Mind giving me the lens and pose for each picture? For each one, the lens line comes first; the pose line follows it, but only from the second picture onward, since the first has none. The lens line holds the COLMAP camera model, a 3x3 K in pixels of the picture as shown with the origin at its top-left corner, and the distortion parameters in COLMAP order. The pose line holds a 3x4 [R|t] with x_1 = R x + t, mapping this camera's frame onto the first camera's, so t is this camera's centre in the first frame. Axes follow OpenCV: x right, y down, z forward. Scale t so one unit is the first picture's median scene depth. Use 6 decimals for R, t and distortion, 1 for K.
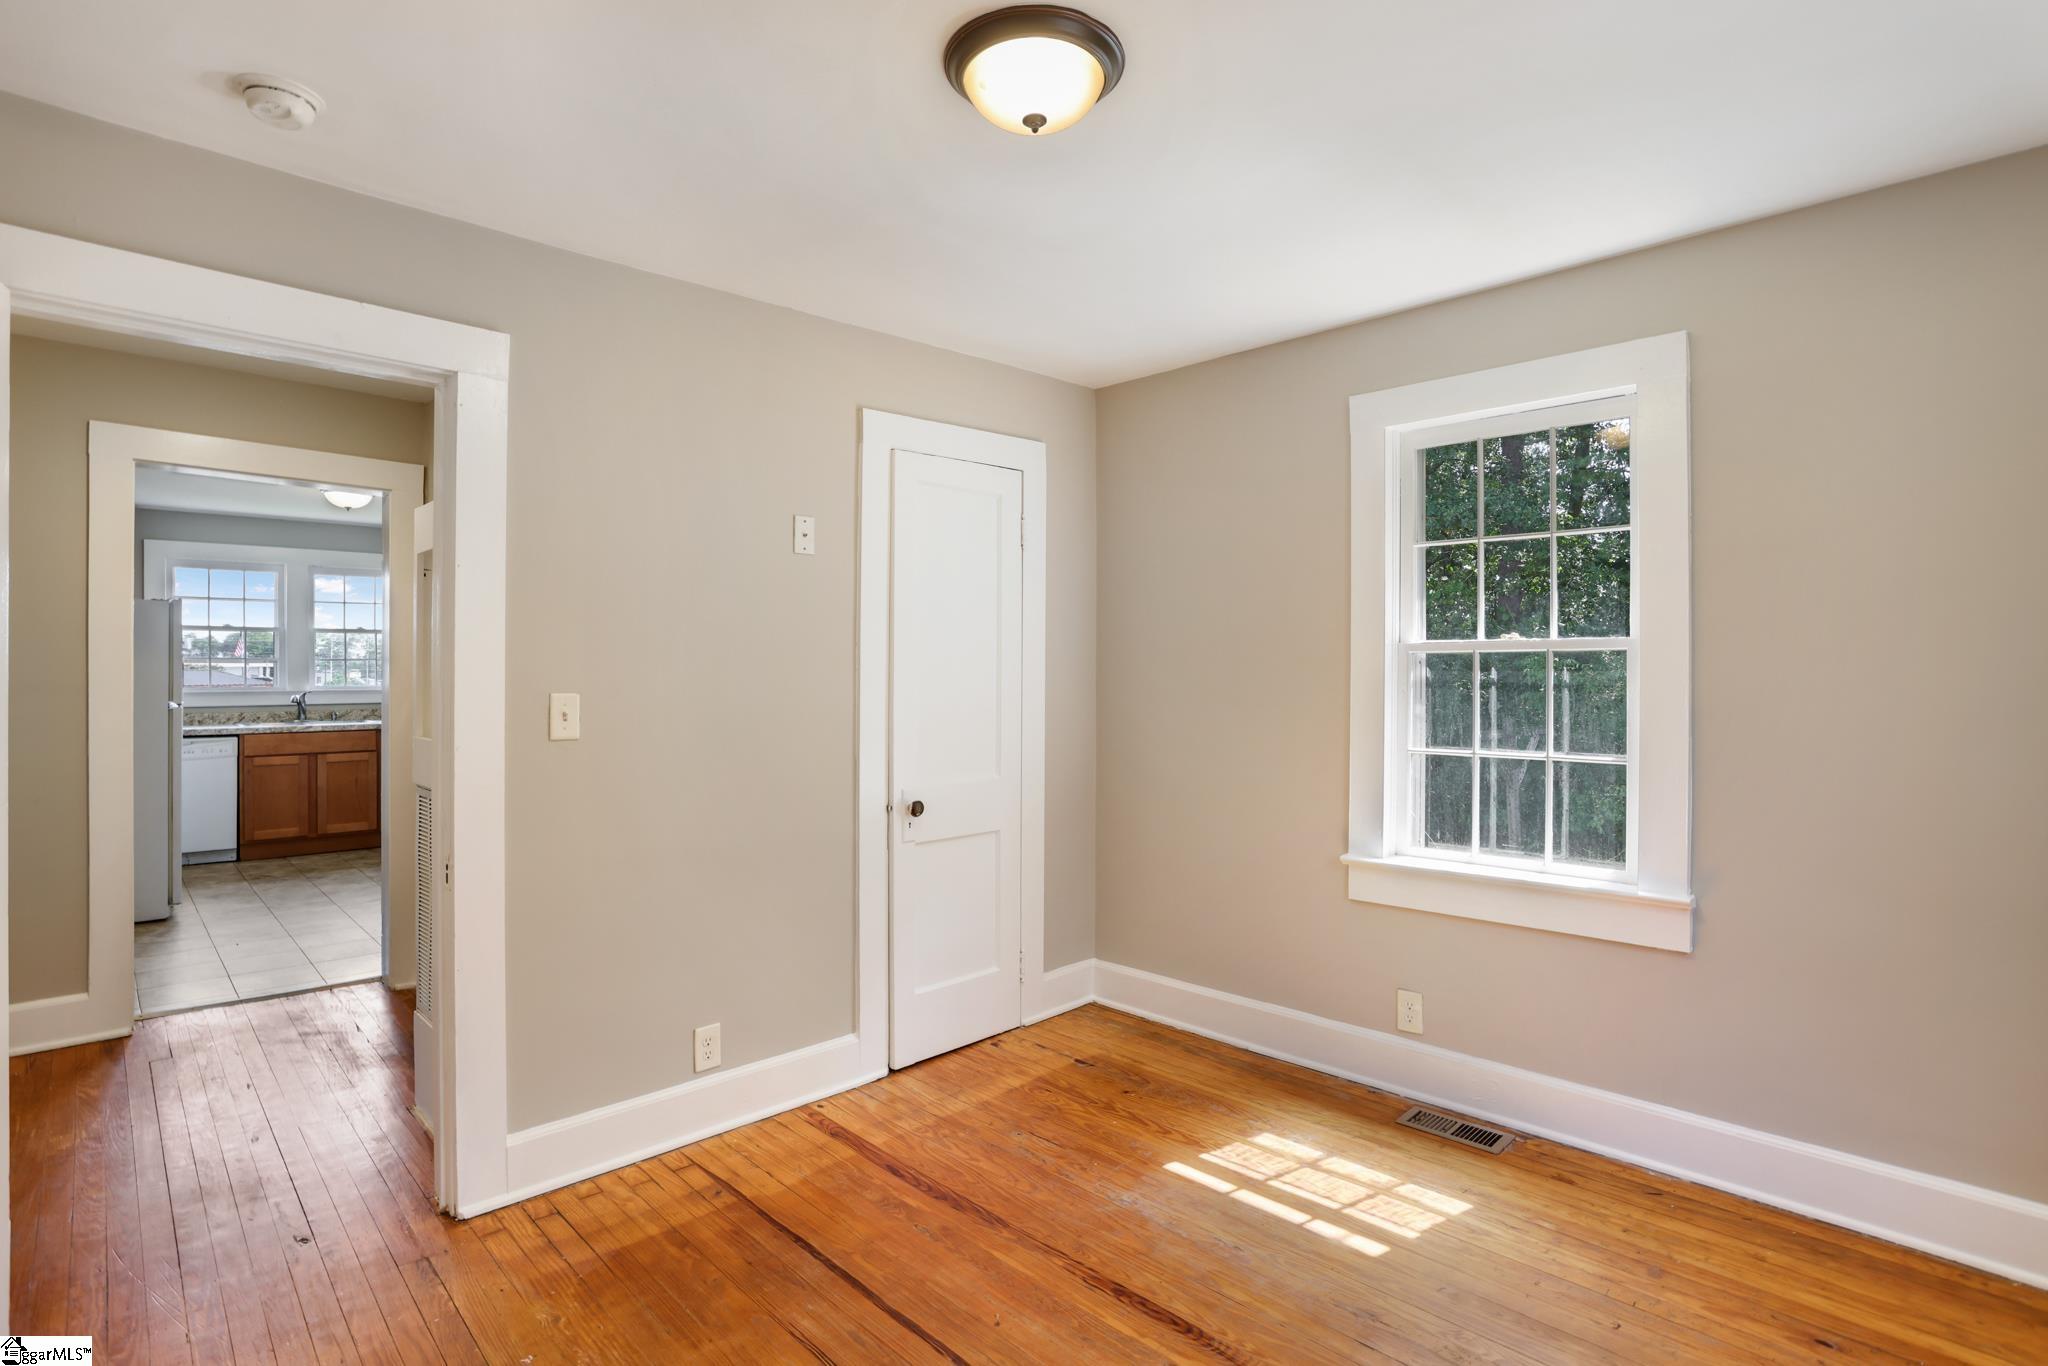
lens RADIAL K [[994.1, 0, 1024.0], [0, 994.1, 683.0], [0, 0, 1]] dist [-0.062237, 0.025464]
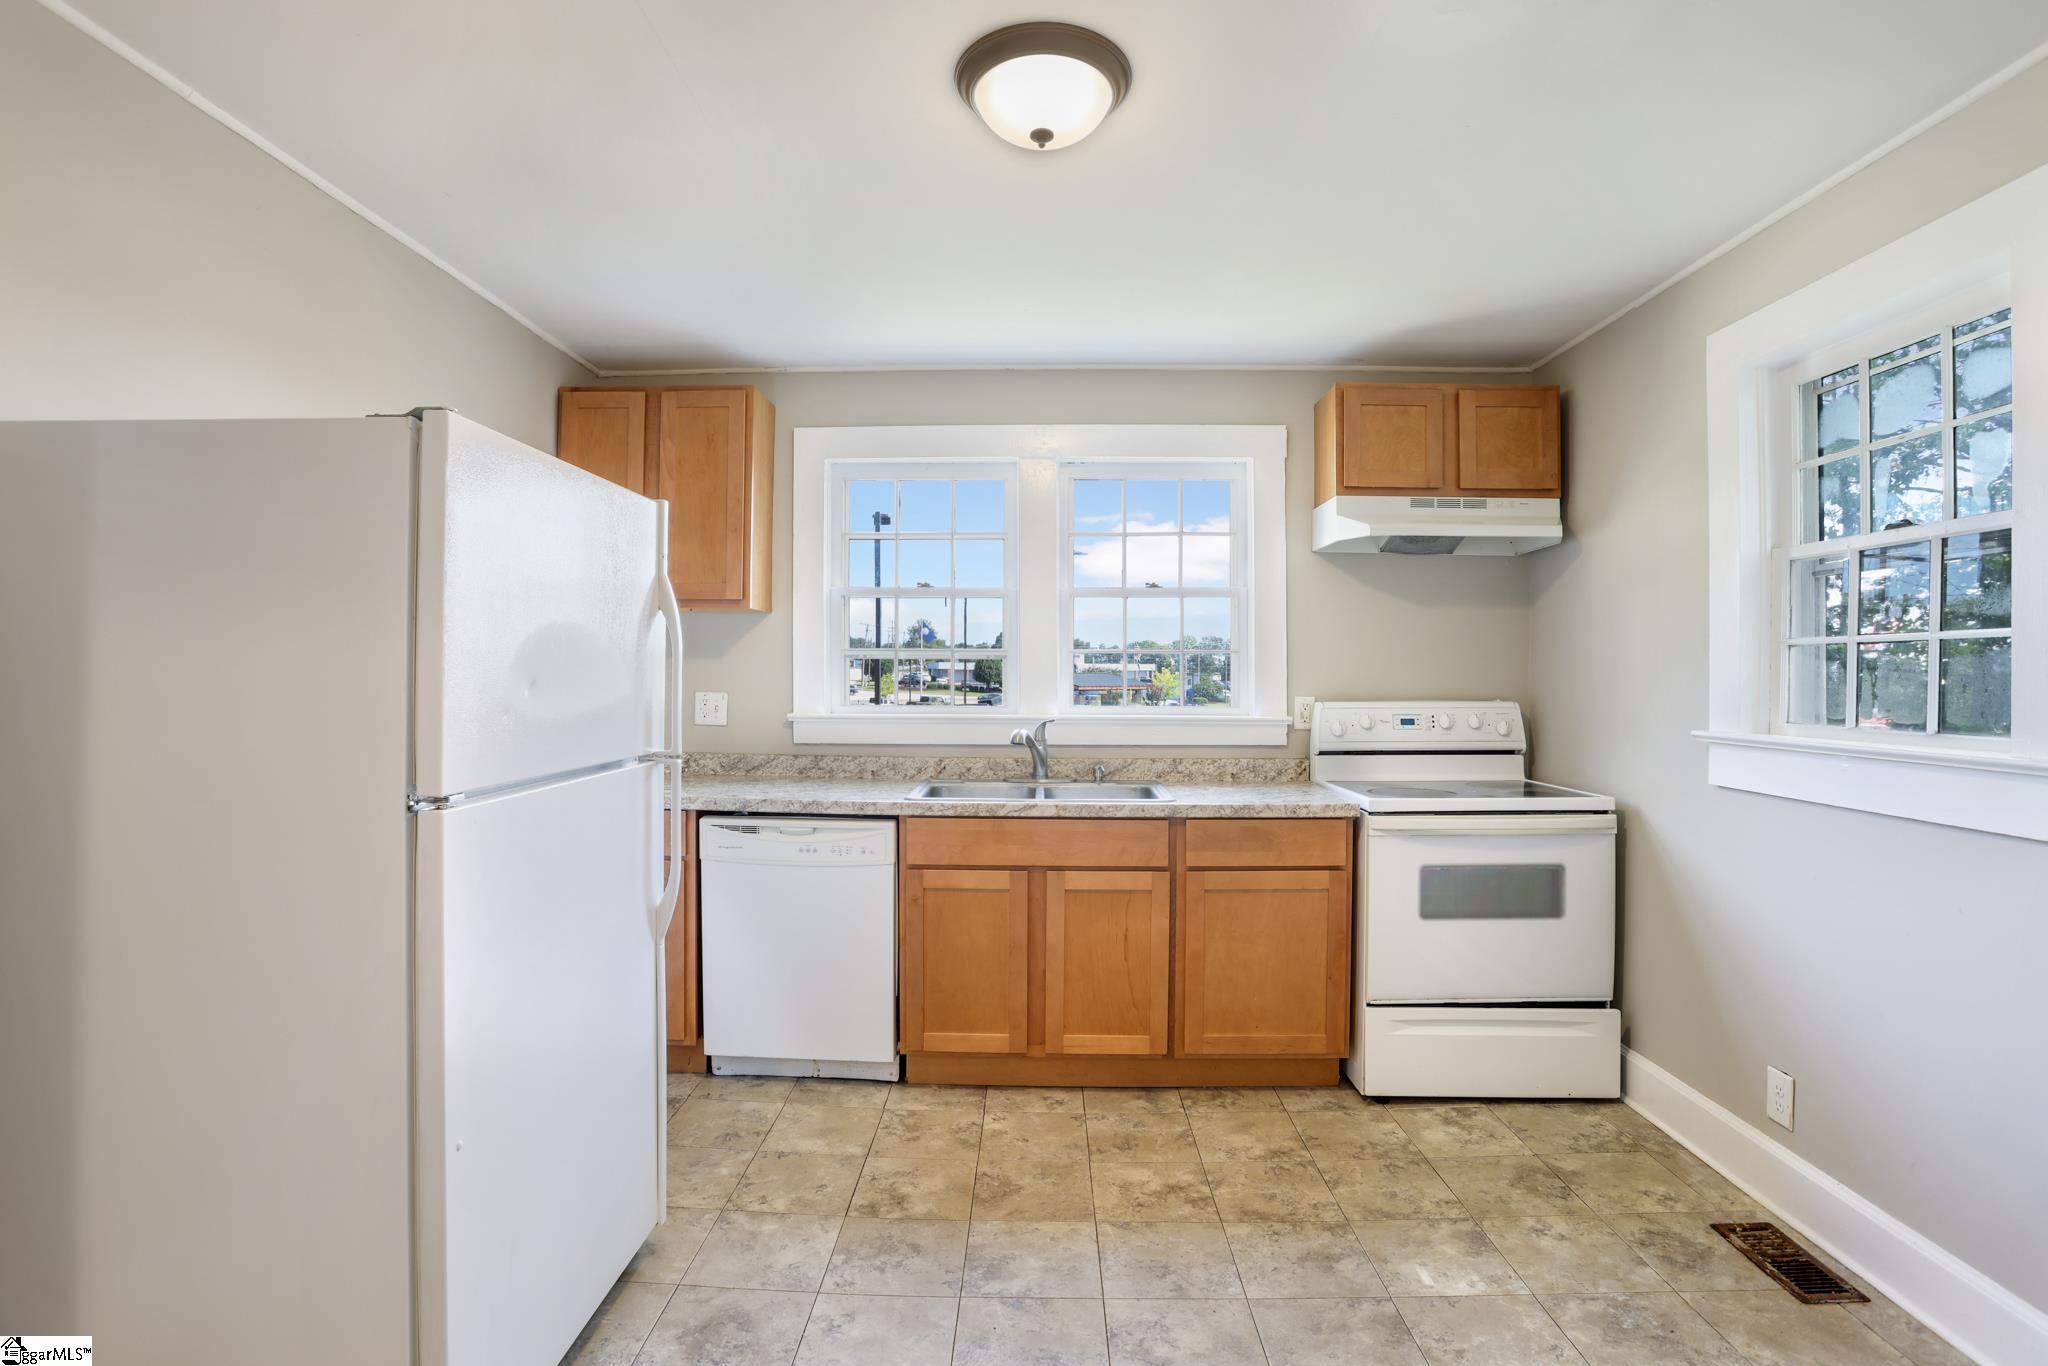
lens RADIAL K [[994.1, 0, 1024.0], [0, 994.1, 683.0], [0, 0, 1]] dist [-0.062237, 0.025464]
pose [[0.699991, 0.009975, -0.714082, -0.422141], [-0.013901, 0.999903, 0.000341, -0.009164], [0.714017, 0.009688, 0.700062, 0.682114]]
